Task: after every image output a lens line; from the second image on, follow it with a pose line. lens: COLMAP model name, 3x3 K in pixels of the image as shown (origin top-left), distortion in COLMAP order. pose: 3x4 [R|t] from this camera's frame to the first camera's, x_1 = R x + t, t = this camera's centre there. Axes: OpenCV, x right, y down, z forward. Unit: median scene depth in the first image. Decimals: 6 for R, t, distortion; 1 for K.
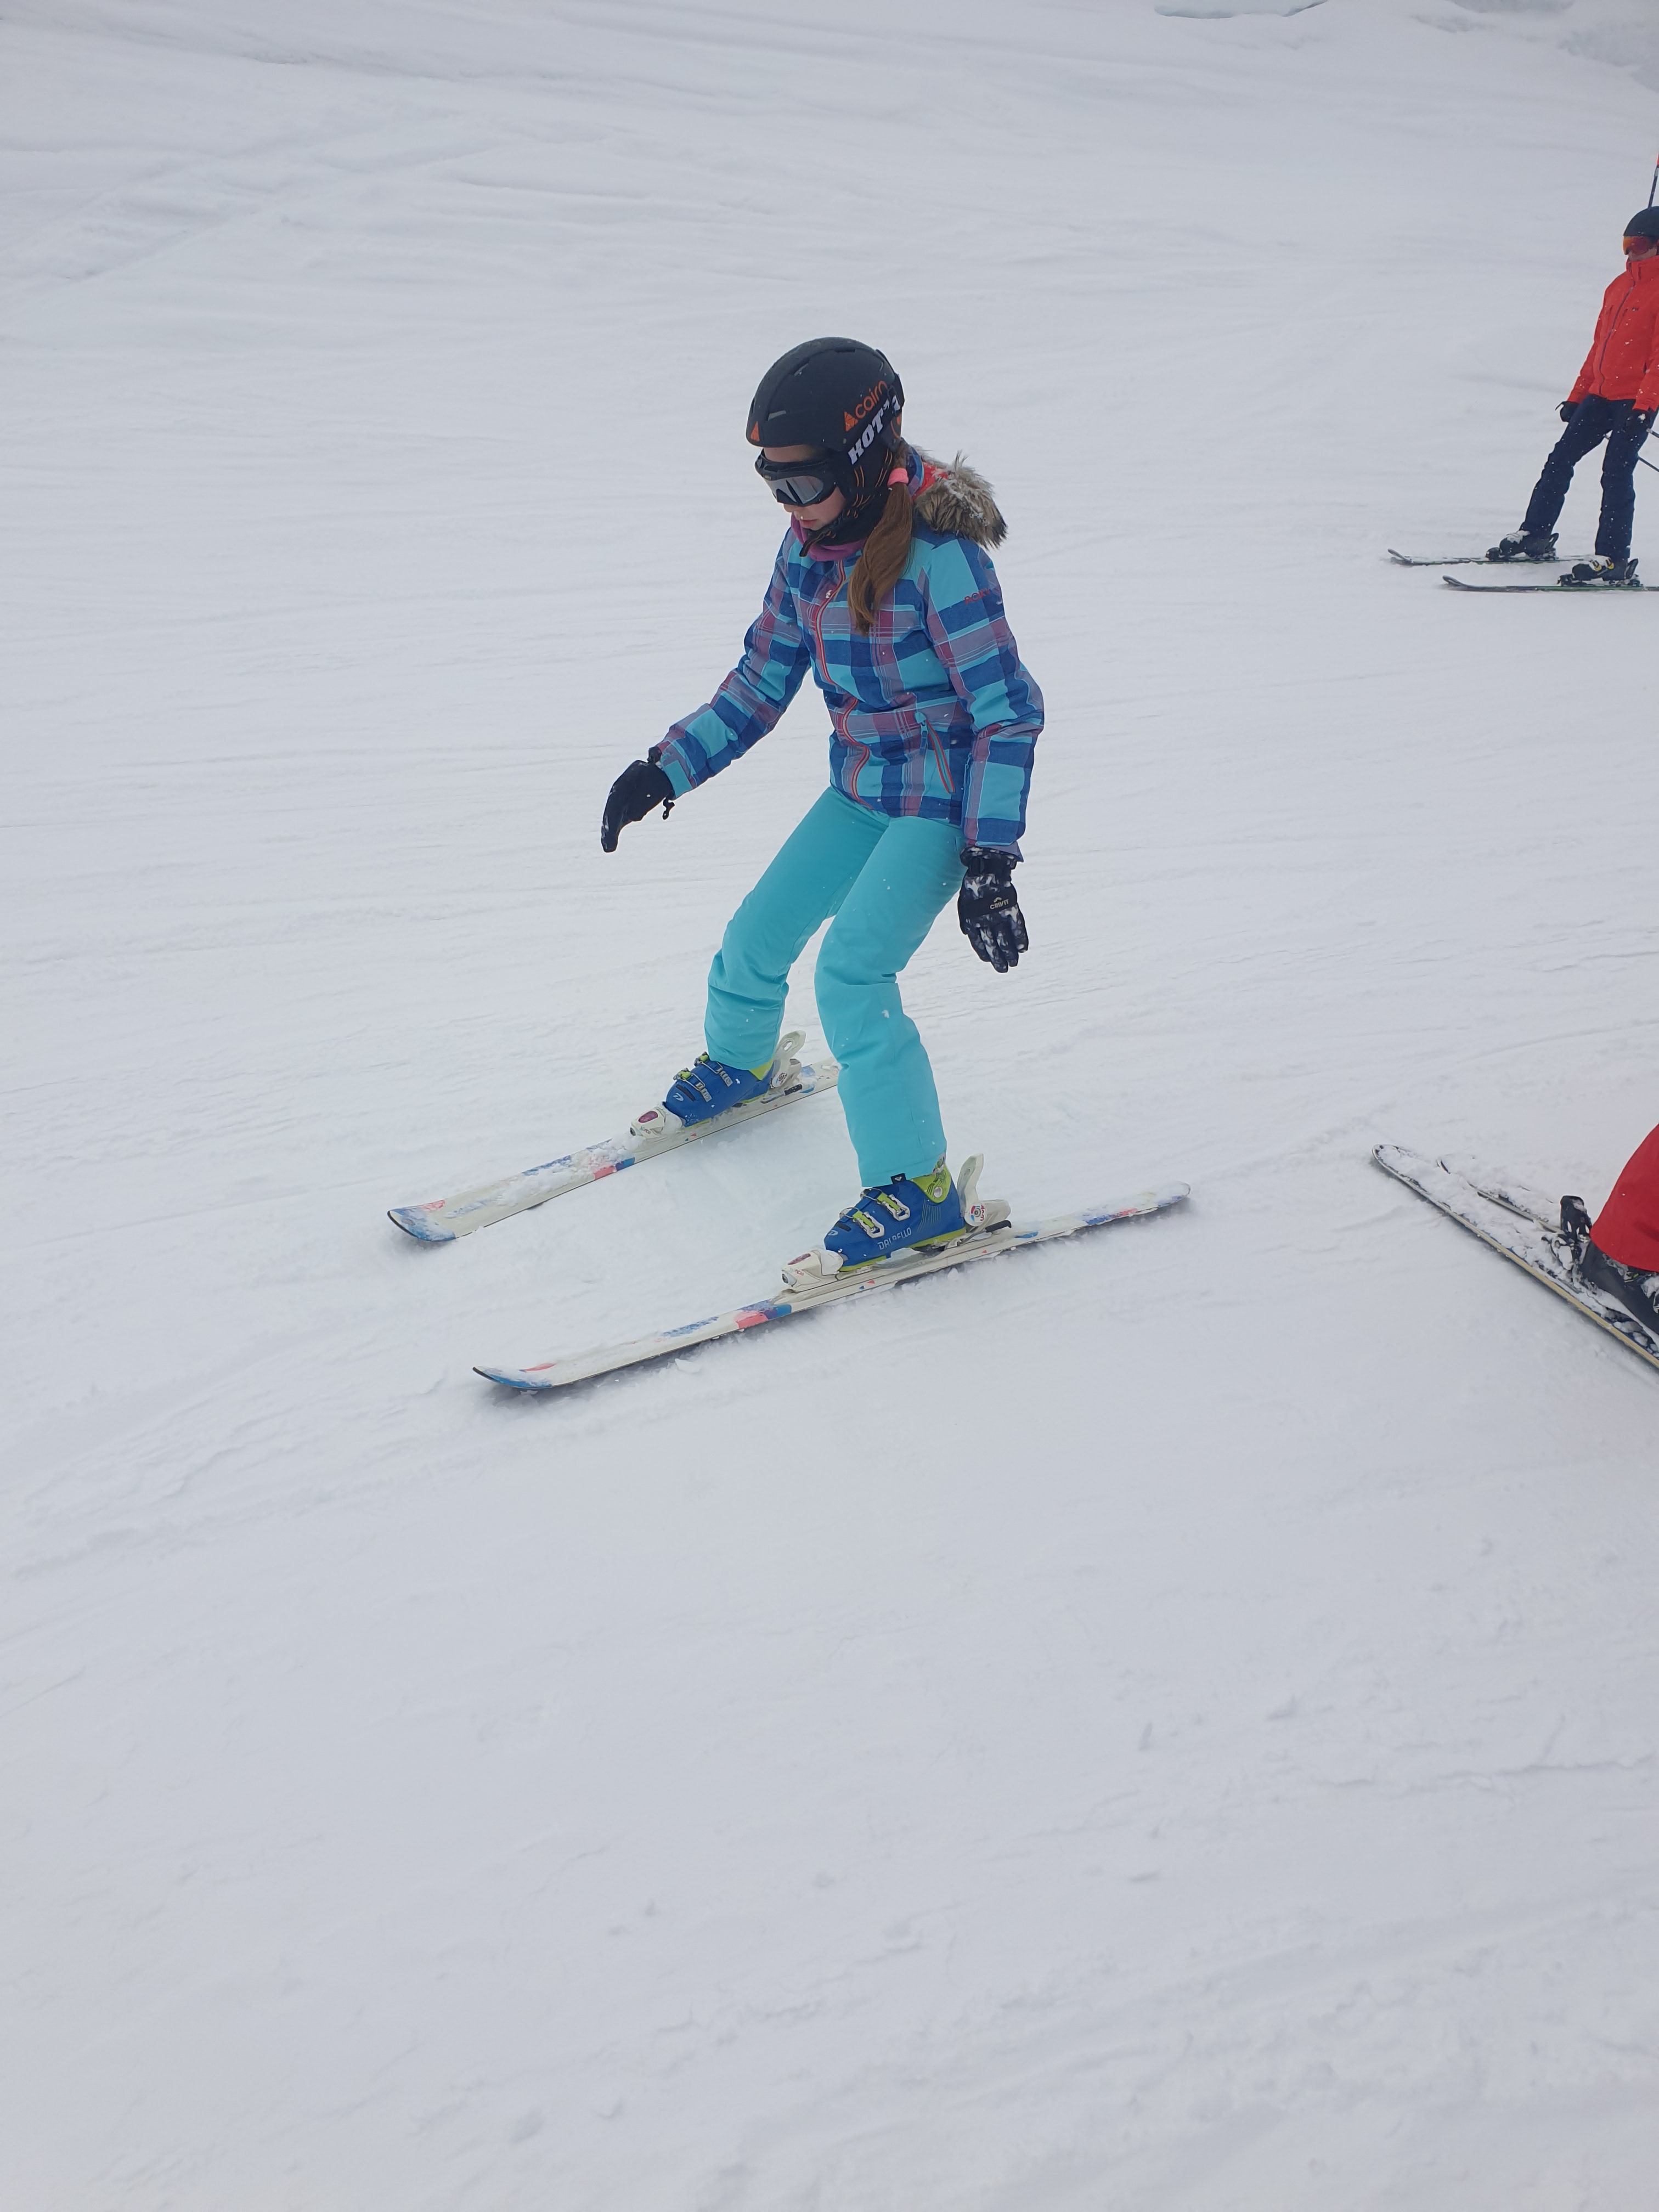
lens RADIAL K [[1685.3, 0, 829.5], [0, 1685.3, 1106.0], [0, 0, 1]] dist [-0.000710, 0.033545]
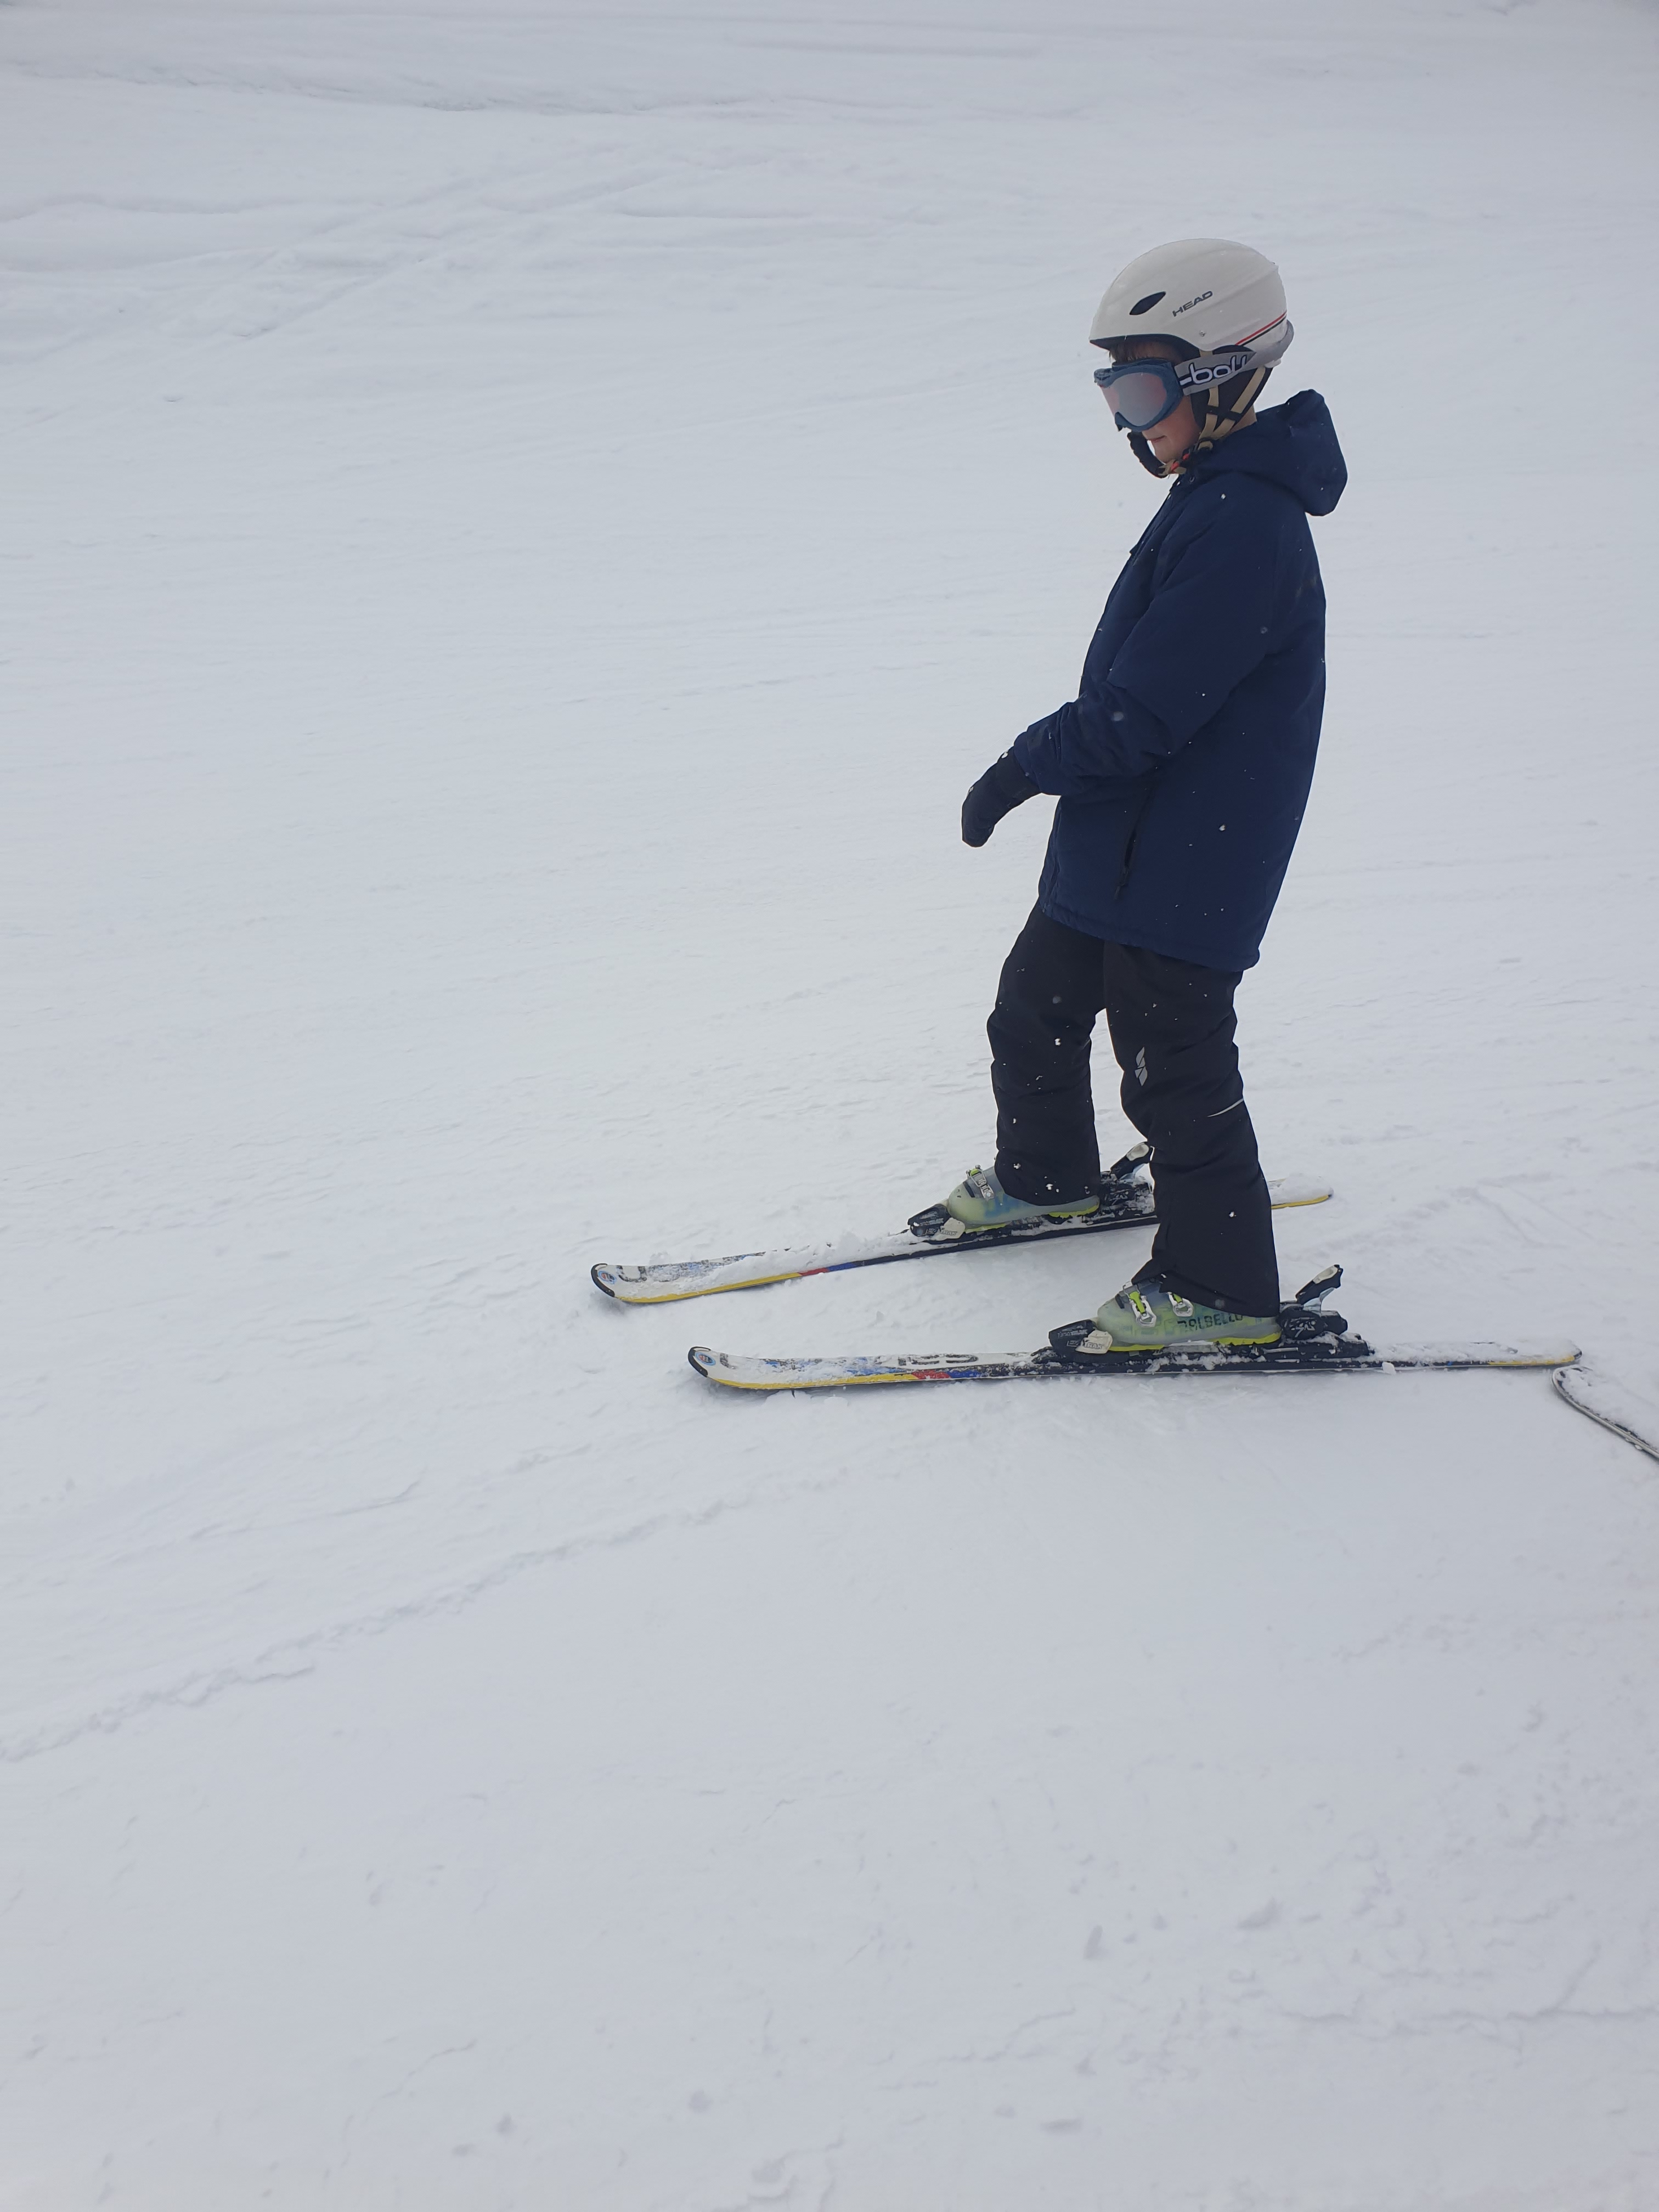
lens RADIAL K [[1678.7, 0, 837.8], [0, 1678.7, 1120.3], [0, 0, 1]] dist [-0.004550, 0.044176]
pose [[0.992181, -0.000890, -0.124801, 0.090028], [0.001332, 0.999993, 0.003454, -0.032229], [0.124797, -0.003593, 0.992176, 0.061363]]
